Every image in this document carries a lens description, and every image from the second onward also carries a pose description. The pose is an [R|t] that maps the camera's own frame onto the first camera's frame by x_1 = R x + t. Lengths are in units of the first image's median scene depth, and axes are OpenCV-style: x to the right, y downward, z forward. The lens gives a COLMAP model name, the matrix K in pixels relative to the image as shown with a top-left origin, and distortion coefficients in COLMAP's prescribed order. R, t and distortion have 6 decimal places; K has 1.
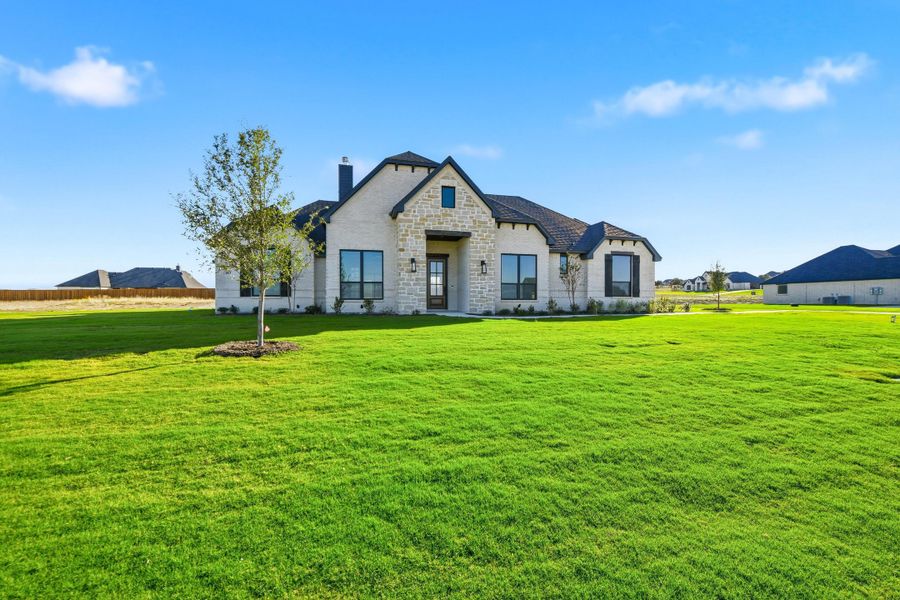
lens RADIAL K [[362.2, 0, 455.0], [0, 362.2, 297.4], [0, 0, 1]] dist [-0.010553, -0.000401]
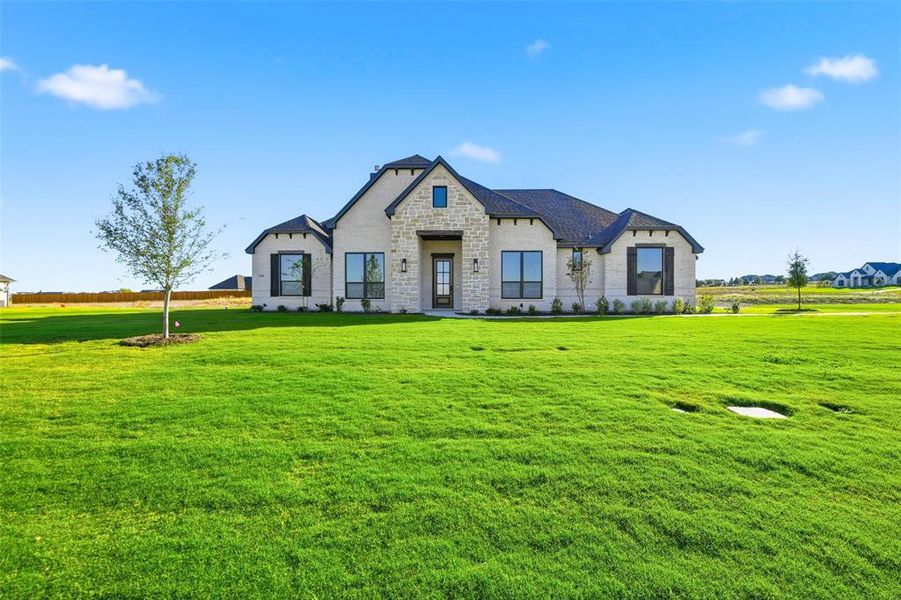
lens RADIAL K [[362.6, 0, 455.5], [0, 362.6, 297.4], [0, 0, 1]] dist [-0.010553, -0.000401]
pose [[0.964659, -0.002679, -0.263488, 0.260128], [0.003392, 0.999992, 0.002250, -0.000310], [0.263480, -0.003064, 0.964660, 0.038233]]
